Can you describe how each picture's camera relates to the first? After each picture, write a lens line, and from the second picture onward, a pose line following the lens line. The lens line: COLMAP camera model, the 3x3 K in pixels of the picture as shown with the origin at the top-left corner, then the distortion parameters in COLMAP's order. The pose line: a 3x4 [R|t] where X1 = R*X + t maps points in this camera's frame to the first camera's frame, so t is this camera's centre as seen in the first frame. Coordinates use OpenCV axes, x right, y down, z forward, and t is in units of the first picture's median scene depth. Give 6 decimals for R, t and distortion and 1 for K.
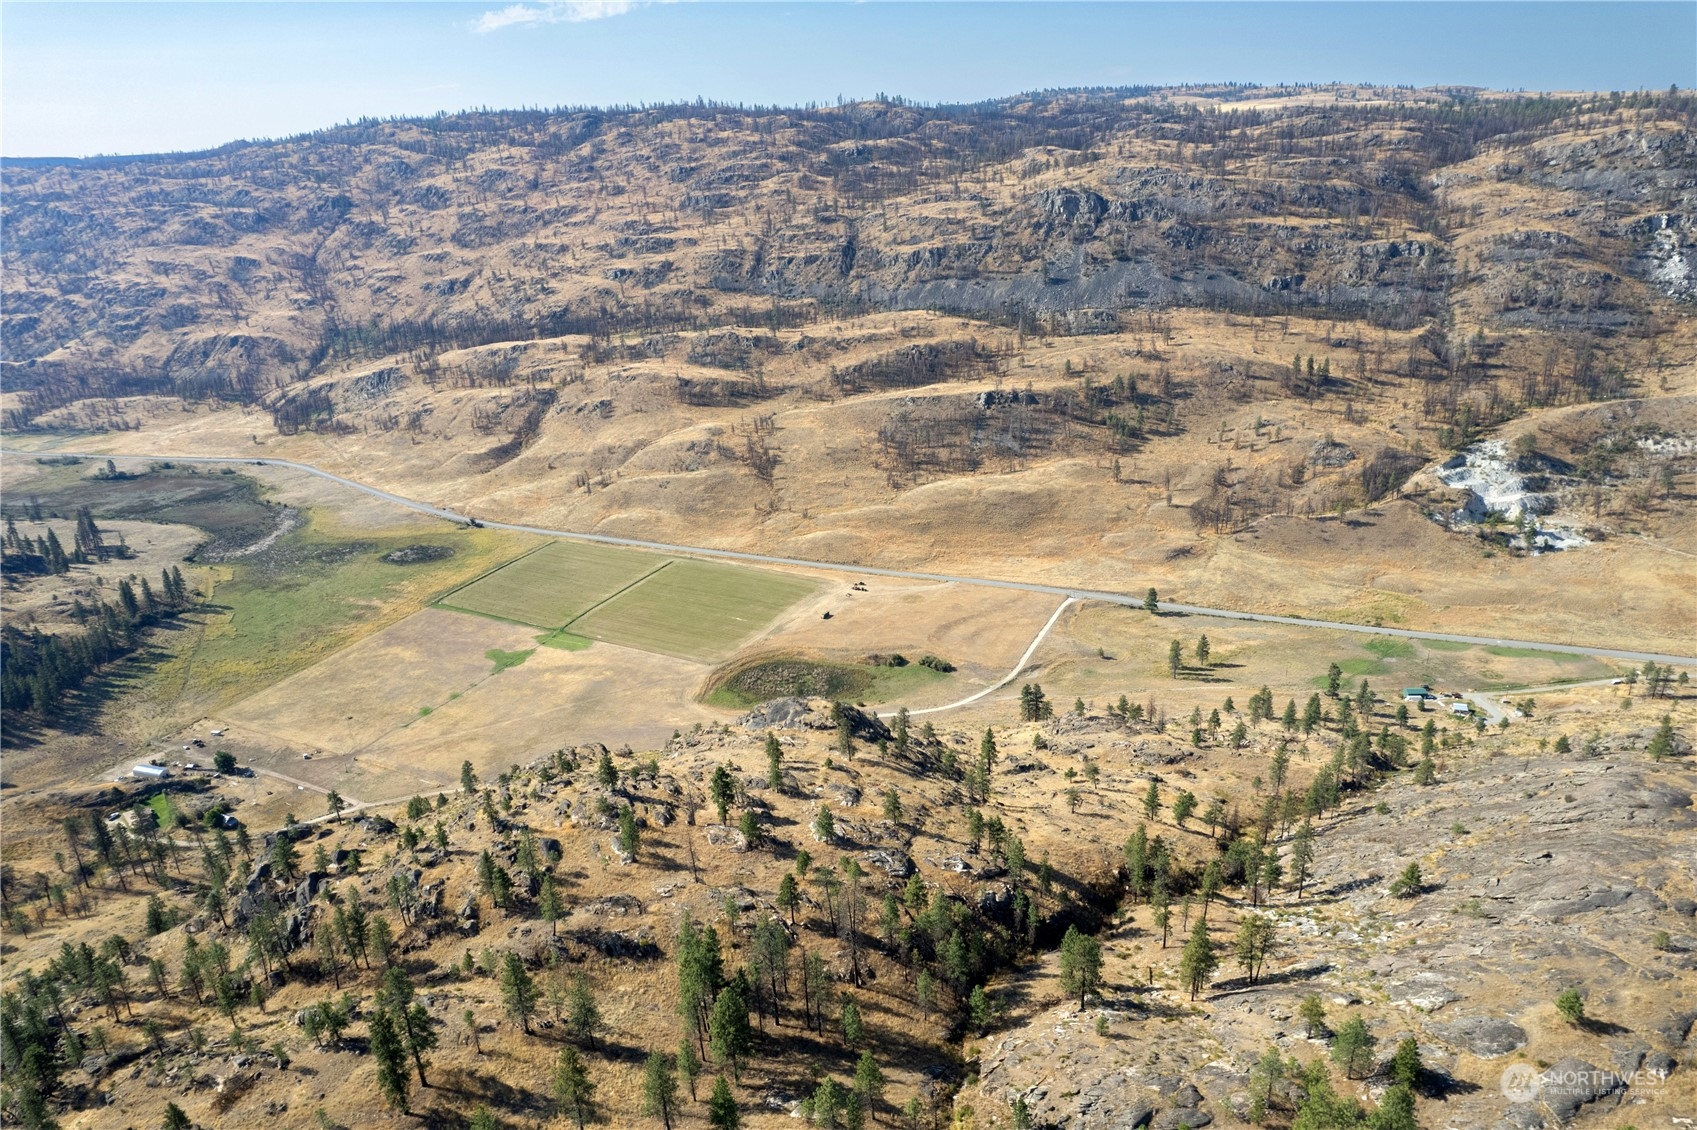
lens RADIAL K [[1070.2, 0, 858.2], [0, 1070.2, 591.8], [0, 0, 1]] dist [-0.065104, 0.064301]
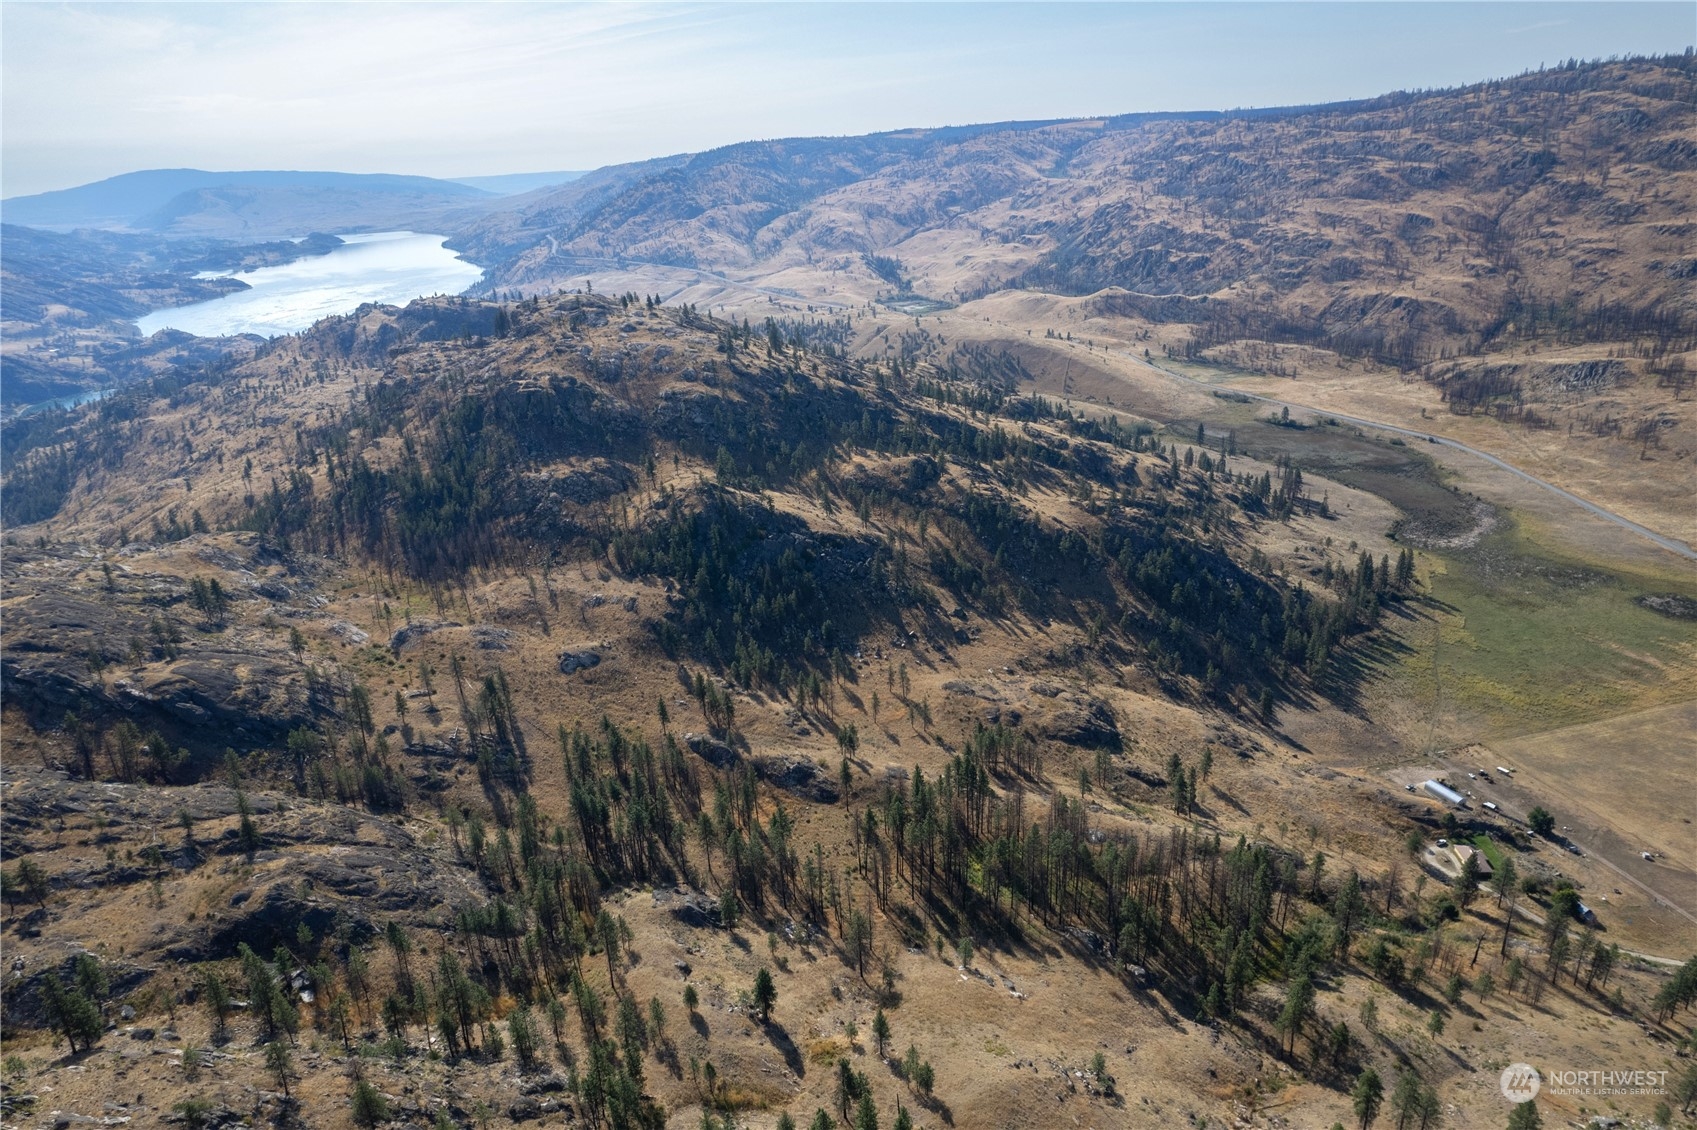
lens RADIAL K [[1070.2, 0, 858.2], [0, 1070.2, 591.8], [0, 0, 1]] dist [-0.065104, 0.064301]
pose [[0.657567, 0.303642, -0.689497, -0.165079], [-0.275691, 0.948690, 0.154862, 0.001202], [0.701142, 0.088256, 0.707539, -0.009812]]
